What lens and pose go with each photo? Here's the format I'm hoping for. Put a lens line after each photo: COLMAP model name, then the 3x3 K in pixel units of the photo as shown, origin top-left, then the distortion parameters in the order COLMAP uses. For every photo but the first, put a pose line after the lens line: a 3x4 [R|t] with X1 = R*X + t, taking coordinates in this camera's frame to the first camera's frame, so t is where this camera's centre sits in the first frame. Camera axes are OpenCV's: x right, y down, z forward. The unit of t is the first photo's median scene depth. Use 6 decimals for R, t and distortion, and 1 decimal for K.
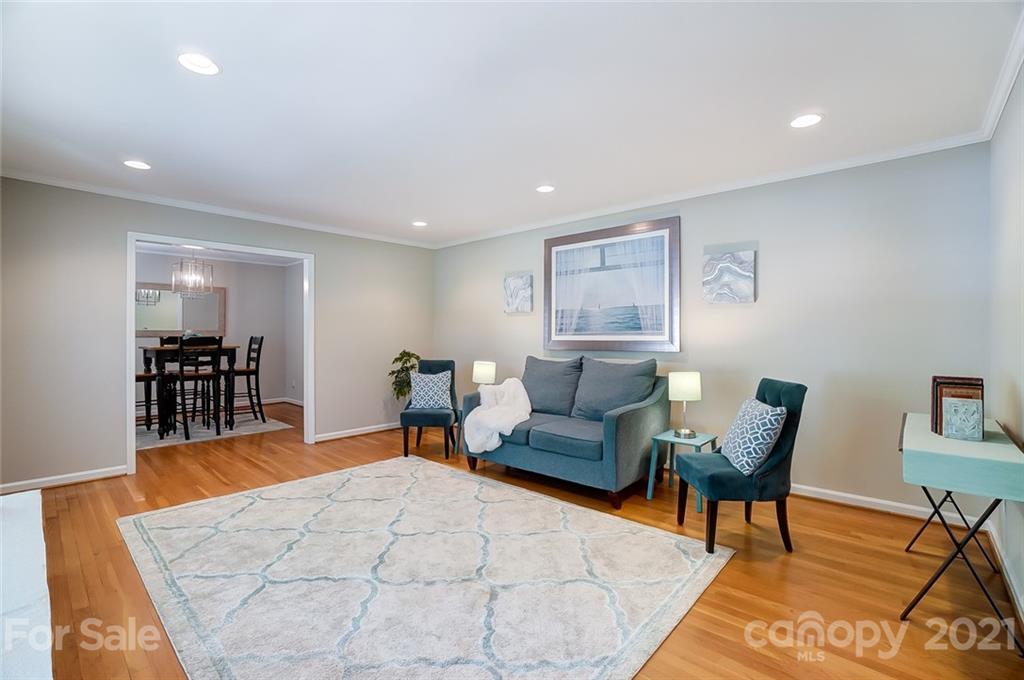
lens RADIAL K [[463.6, 0, 516.5], [0, 463.6, 335.1], [0, 0, 1]] dist [-0.024725, -0.000192]
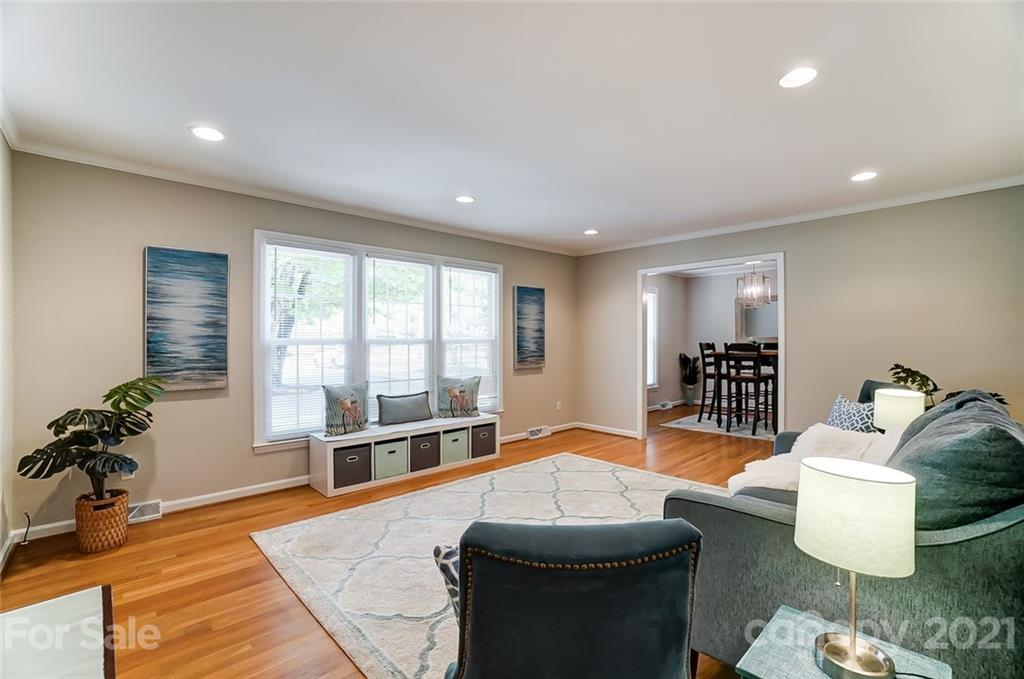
lens RADIAL K [[463.6, 0, 514.2], [0, 463.6, 339.1], [0, 0, 1]] dist [-0.024725, -0.000192]
pose [[-0.065965, -0.004071, -0.997814, 0.533592], [-0.001735, 0.999991, -0.003965, -0.001784], [0.997820, 0.001469, -0.065971, 0.598471]]
